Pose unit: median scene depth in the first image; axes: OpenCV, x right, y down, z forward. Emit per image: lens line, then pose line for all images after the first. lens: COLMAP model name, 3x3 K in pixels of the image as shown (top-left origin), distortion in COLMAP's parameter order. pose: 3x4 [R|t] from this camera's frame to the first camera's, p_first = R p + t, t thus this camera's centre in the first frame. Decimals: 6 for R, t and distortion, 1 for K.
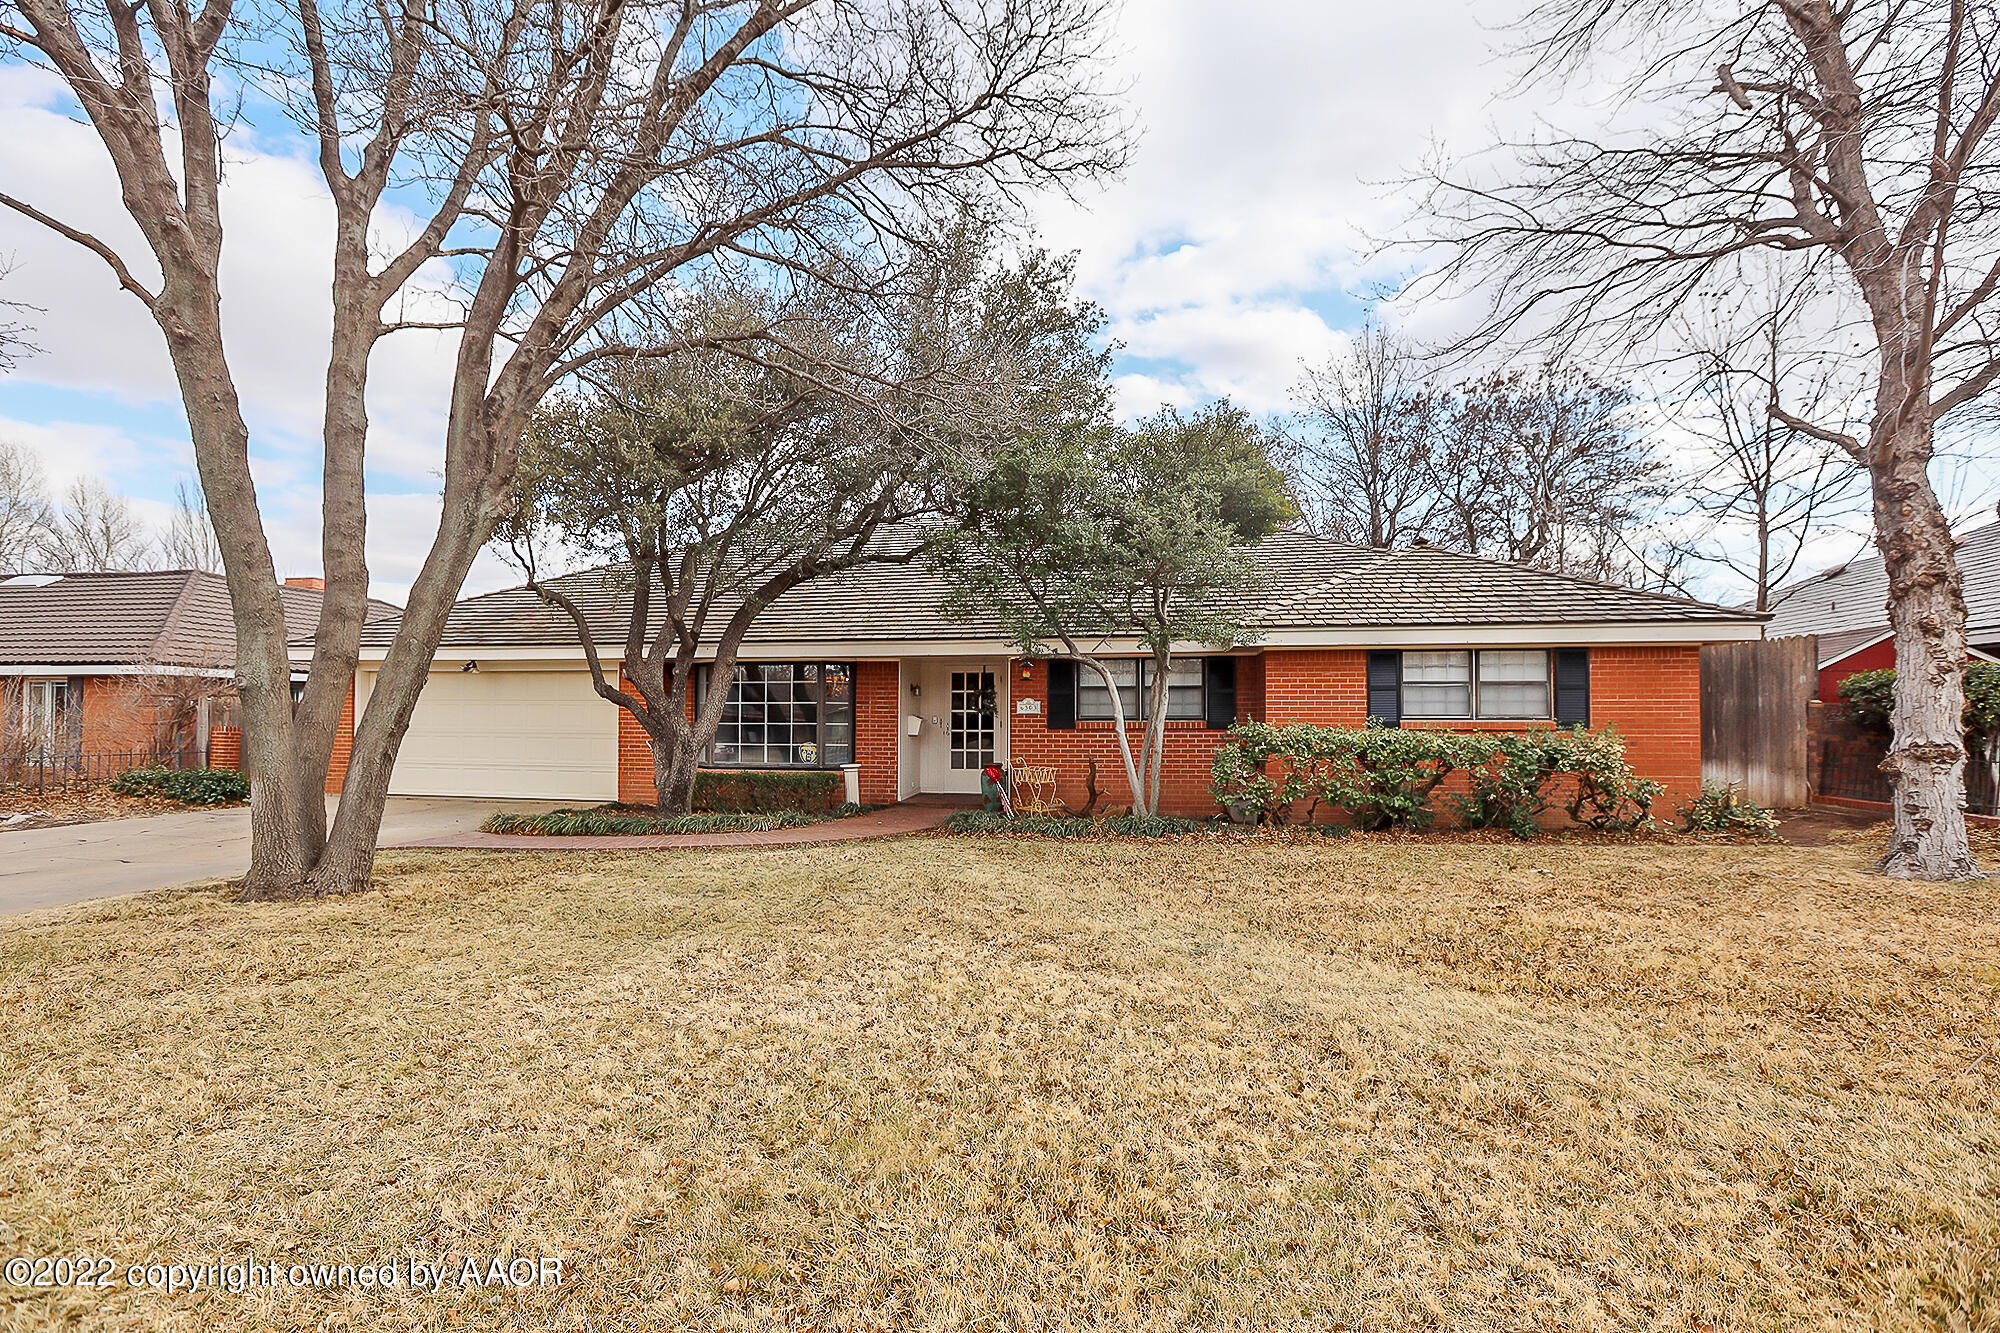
lens RADIAL K [[977.9, 0, 1008.7], [0, 977.9, 664.9], [0, 0, 1]] dist [-0.039019, 0.001646]
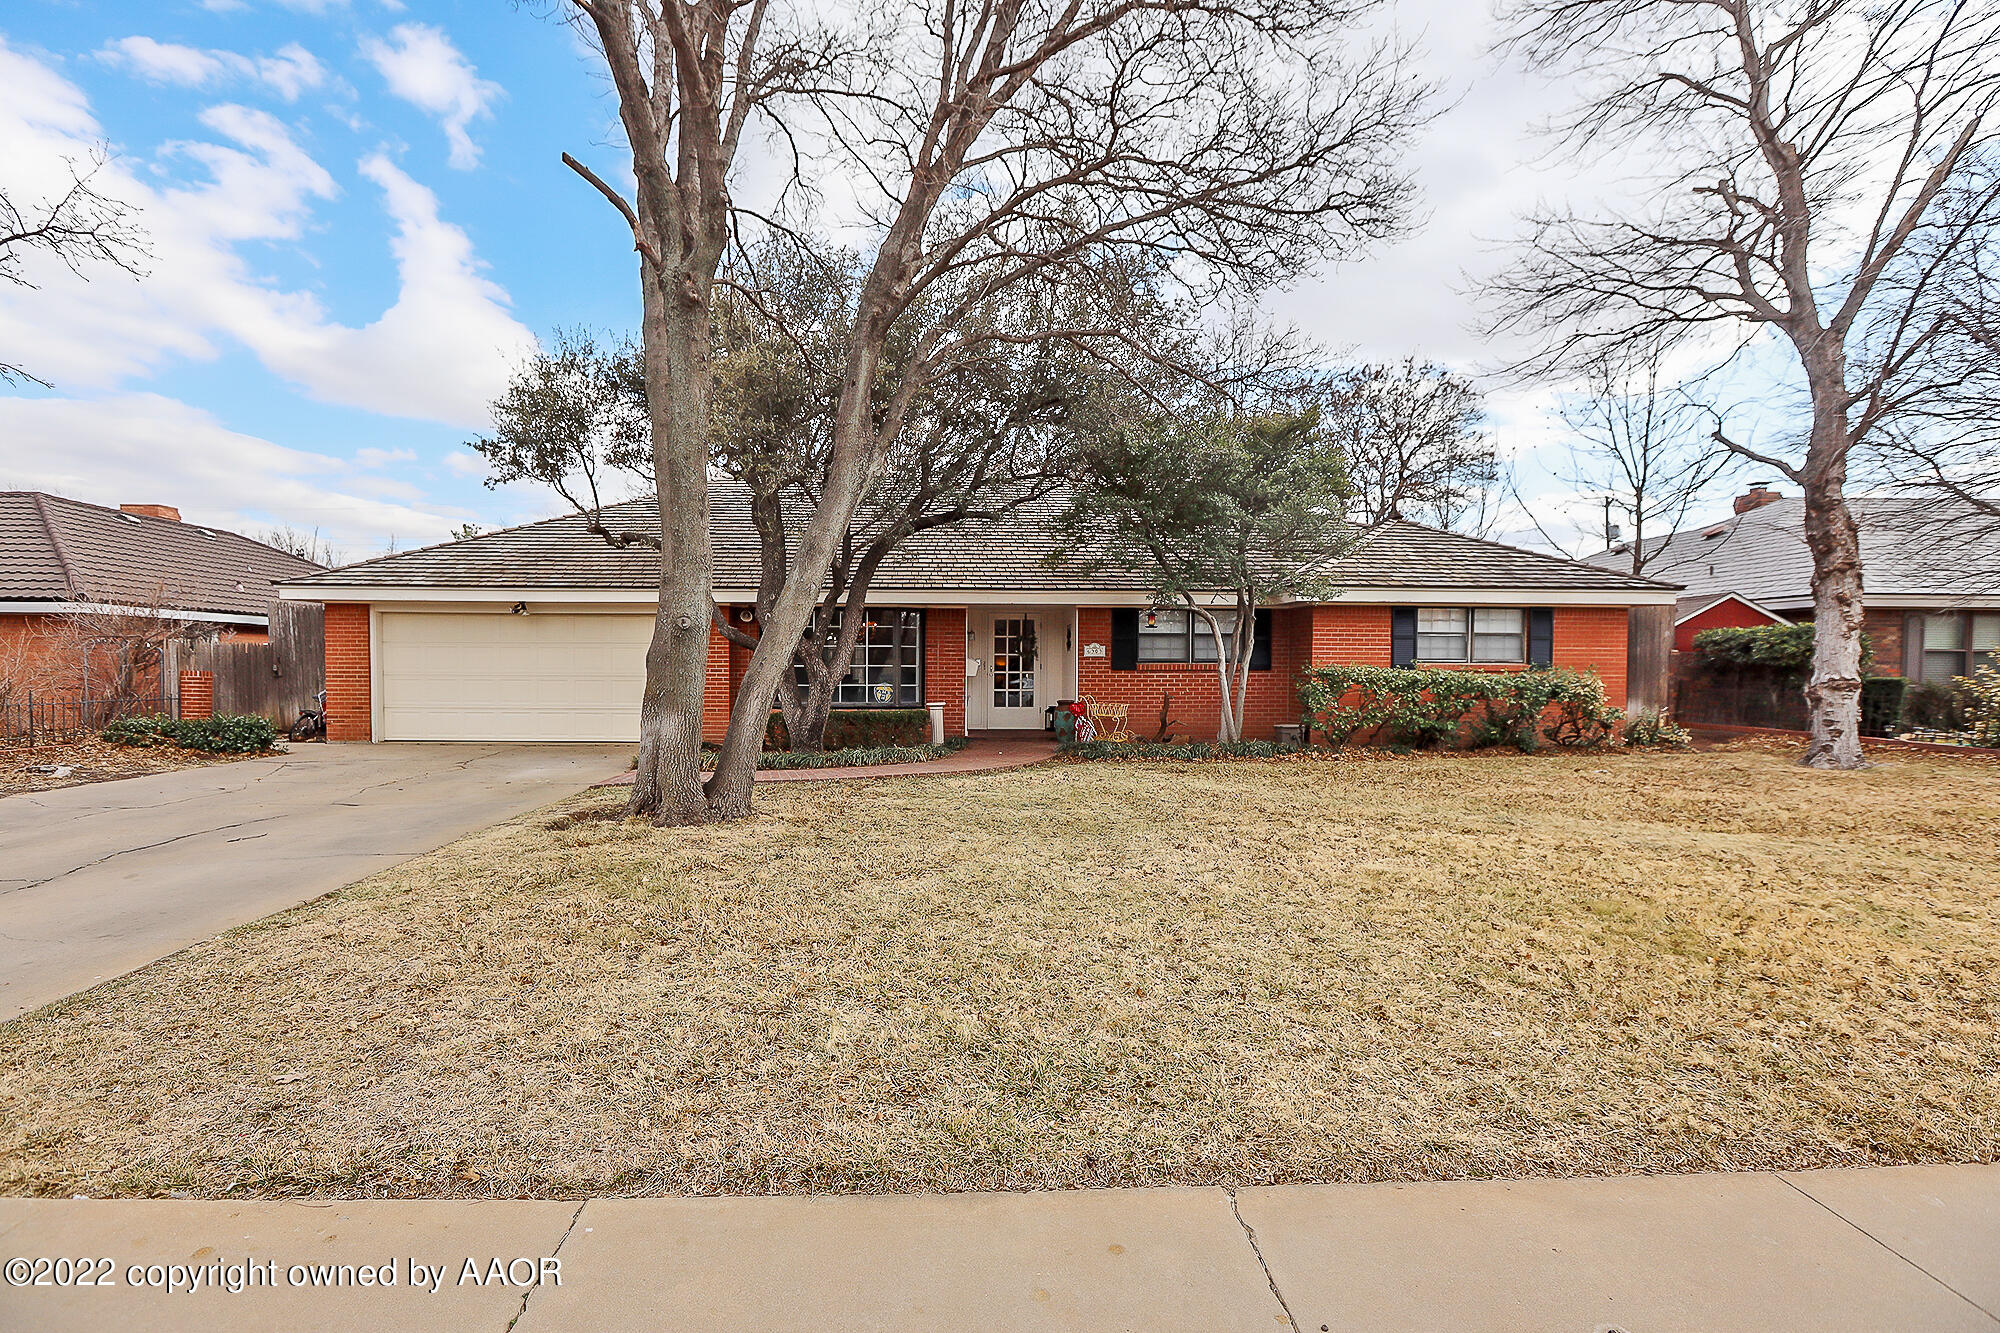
lens RADIAL K [[977.9, 0, 987.2], [0, 977.9, 667.4], [0, 0, 1]] dist [-0.039019, 0.001646]
pose [[0.973876, 0.001131, 0.227080, -0.414914], [-0.013756, 0.998445, 0.054023, 0.002788], [-0.226665, -0.055735, 0.972377, -0.087148]]
